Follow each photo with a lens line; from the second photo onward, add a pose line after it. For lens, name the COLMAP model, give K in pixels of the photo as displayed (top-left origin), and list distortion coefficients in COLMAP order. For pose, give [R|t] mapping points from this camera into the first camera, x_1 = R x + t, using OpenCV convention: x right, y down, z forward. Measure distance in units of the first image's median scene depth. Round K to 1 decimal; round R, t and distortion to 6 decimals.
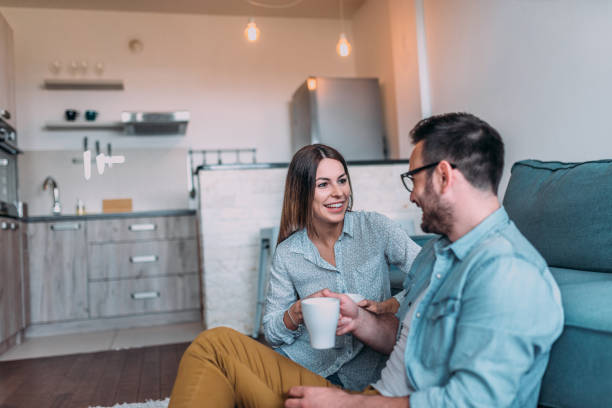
lens RADIAL K [[579.7, 0, 306.0], [0, 579.7, 204.0], [0, 0, 1]] dist [-0.002659, 0.009961]
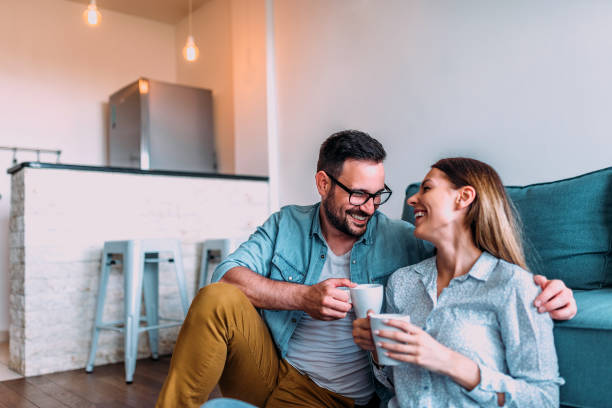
lens RADIAL K [[579.7, 0, 306.0], [0, 579.7, 204.0], [0, 0, 1]] dist [-0.002659, 0.009961]
pose [[0.901990, 0.062677, 0.427182, -0.146462], [-0.042998, 0.997529, -0.055569, 0.018618], [-0.429609, 0.031754, 0.902456, 0.082687]]
